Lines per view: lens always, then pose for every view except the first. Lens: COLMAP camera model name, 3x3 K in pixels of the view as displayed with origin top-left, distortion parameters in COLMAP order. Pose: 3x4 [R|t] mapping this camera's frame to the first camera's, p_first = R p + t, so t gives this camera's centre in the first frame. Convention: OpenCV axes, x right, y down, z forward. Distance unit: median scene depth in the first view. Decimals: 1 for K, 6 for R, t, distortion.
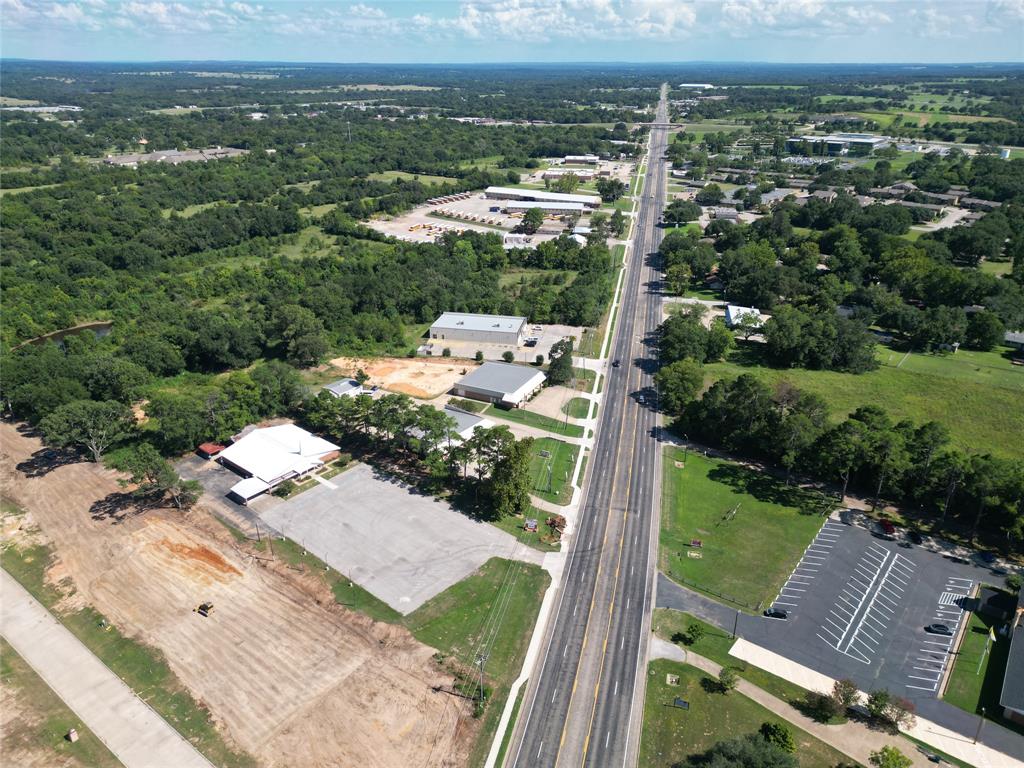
lens RADIAL K [[716.7, 0, 510.1], [0, 716.7, 381.0], [0, 0, 1]] dist [0.077211, -0.079490]
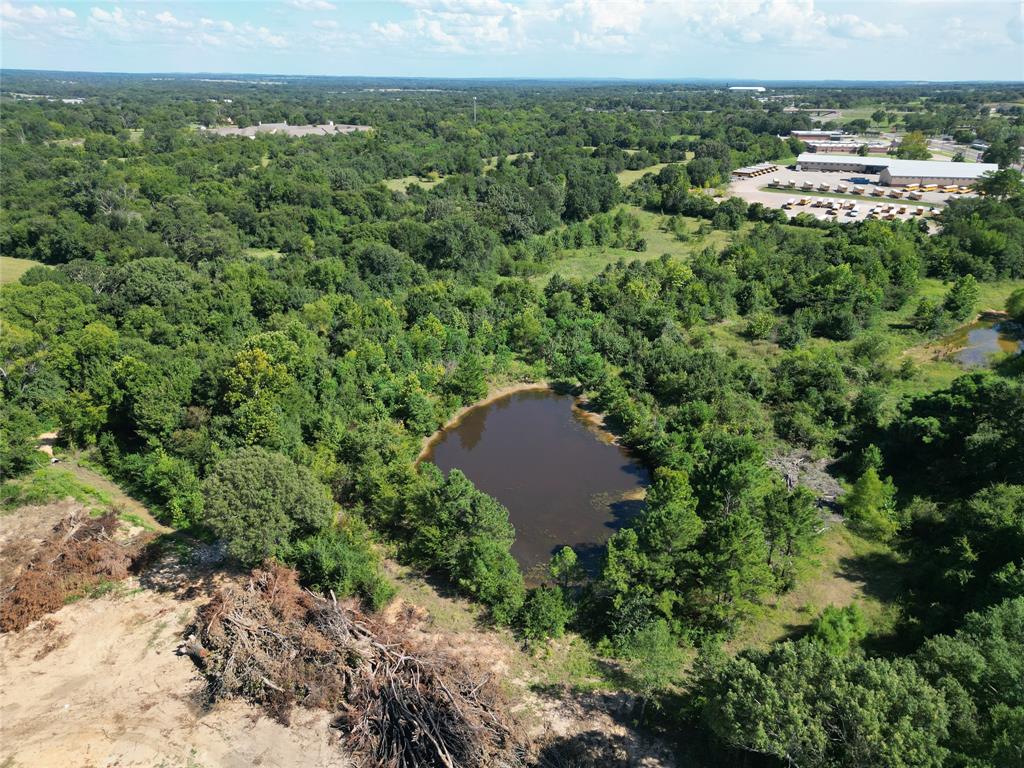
lens RADIAL K [[716.7, 0, 510.1], [0, 716.7, 381.0], [0, 0, 1]] dist [0.077211, -0.079490]
pose [[0.999832, 0.000323, 0.018314, -0.356244], [0.000028, 0.999816, -0.019188, -0.044878], [-0.018317, 0.019186, 0.999648, 0.352826]]
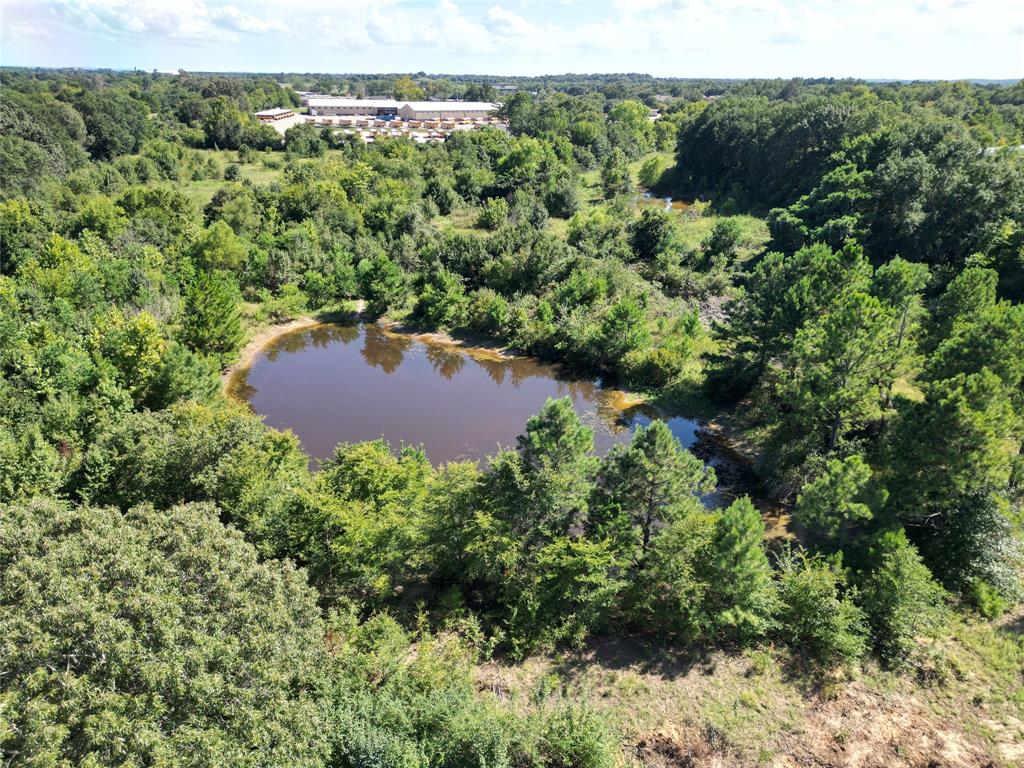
lens RADIAL K [[716.7, 0, 510.1], [0, 716.7, 381.0], [0, 0, 1]] dist [0.077211, -0.079490]
pose [[0.738968, -0.253420, 0.624263, -0.409732], [0.261041, 0.961884, 0.081471, -0.036961], [-0.621114, 0.102754, 0.776955, 0.457725]]
